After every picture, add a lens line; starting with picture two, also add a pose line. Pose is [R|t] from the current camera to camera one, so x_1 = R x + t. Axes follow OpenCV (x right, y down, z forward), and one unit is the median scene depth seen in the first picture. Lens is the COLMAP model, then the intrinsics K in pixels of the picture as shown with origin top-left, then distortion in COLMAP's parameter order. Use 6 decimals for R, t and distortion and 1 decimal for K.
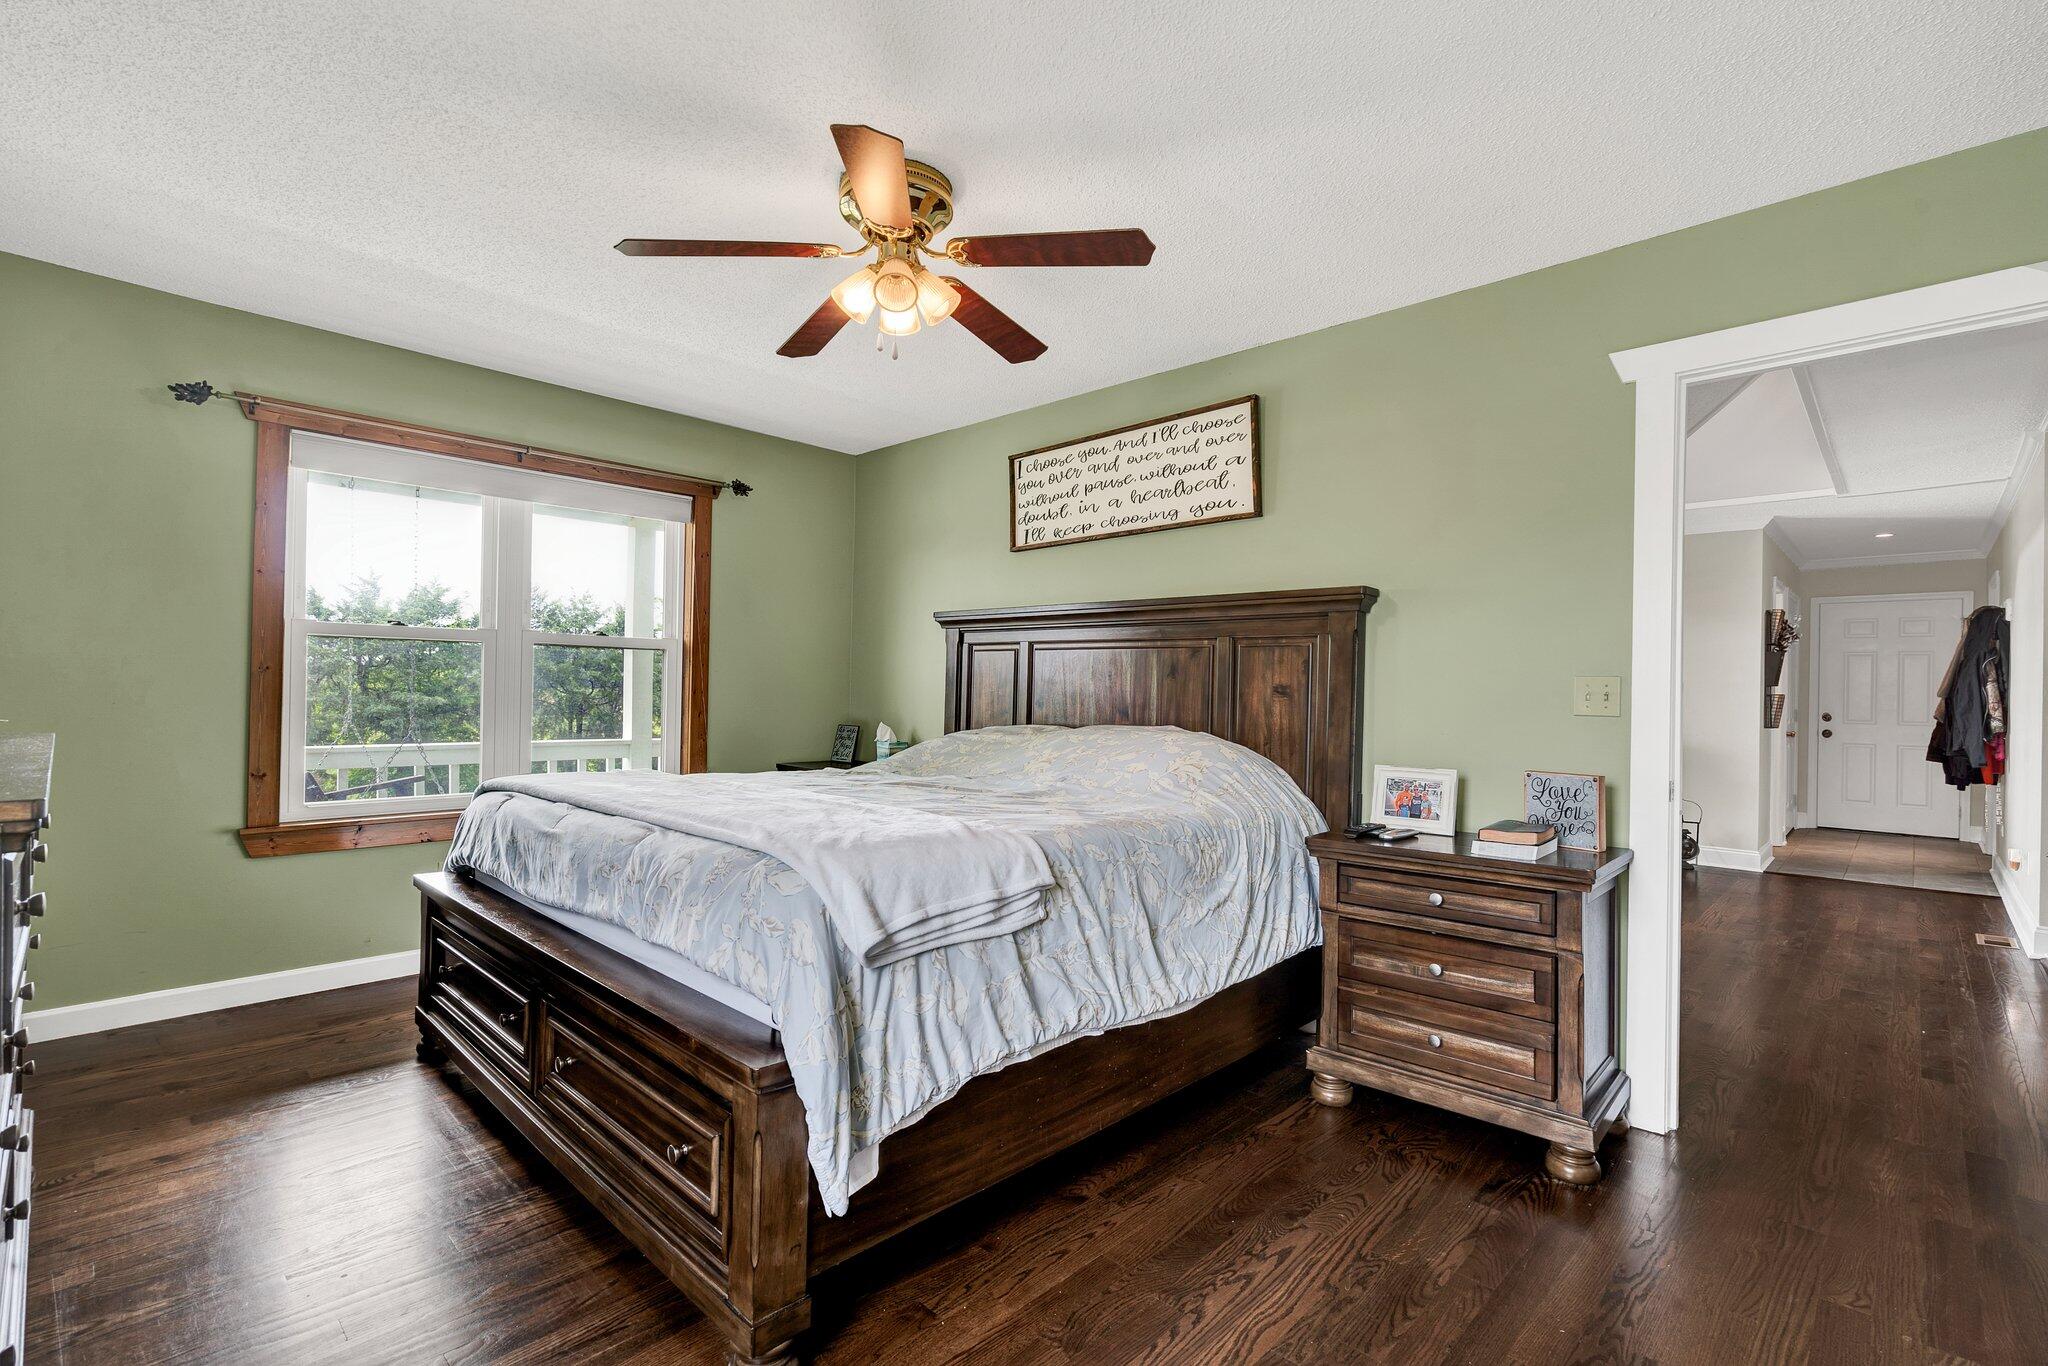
lens RADIAL K [[934.2, 0, 1045.0], [0, 934.2, 683.4], [0, 0, 1]] dist [-0.005030, 0.002285]
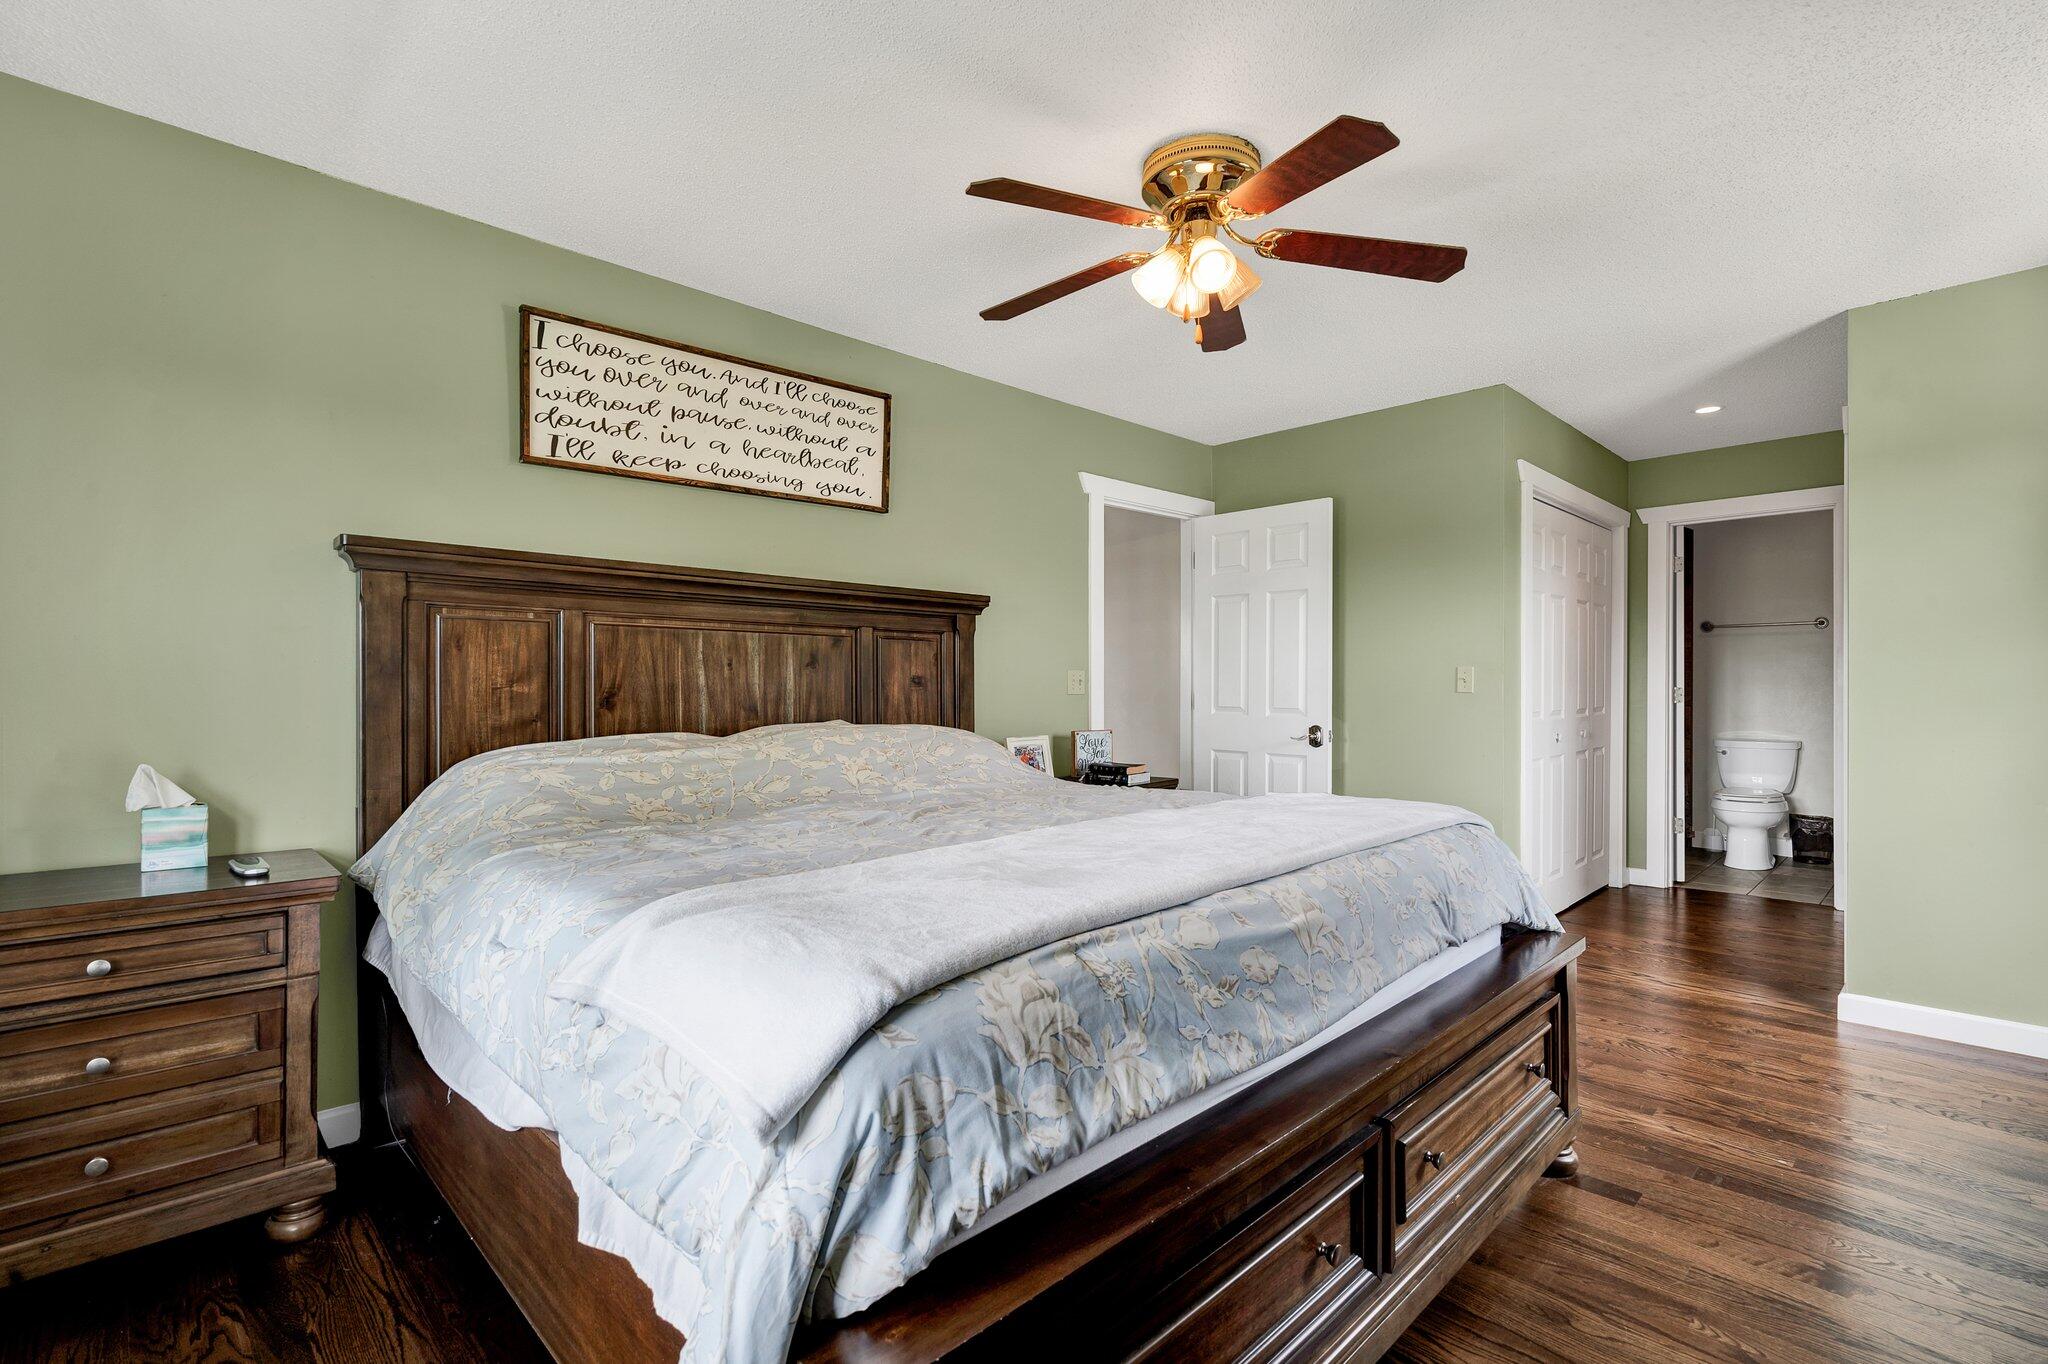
lens RADIAL K [[934.2, 0, 1029.4], [0, 934.2, 680.6], [0, 0, 1]] dist [-0.005030, 0.002285]
pose [[0.036829, -0.013673, 0.999228, -0.739622], [-0.006247, 0.999884, 0.013912, -0.007565], [-0.999302, -0.006755, 0.036739, 0.737822]]
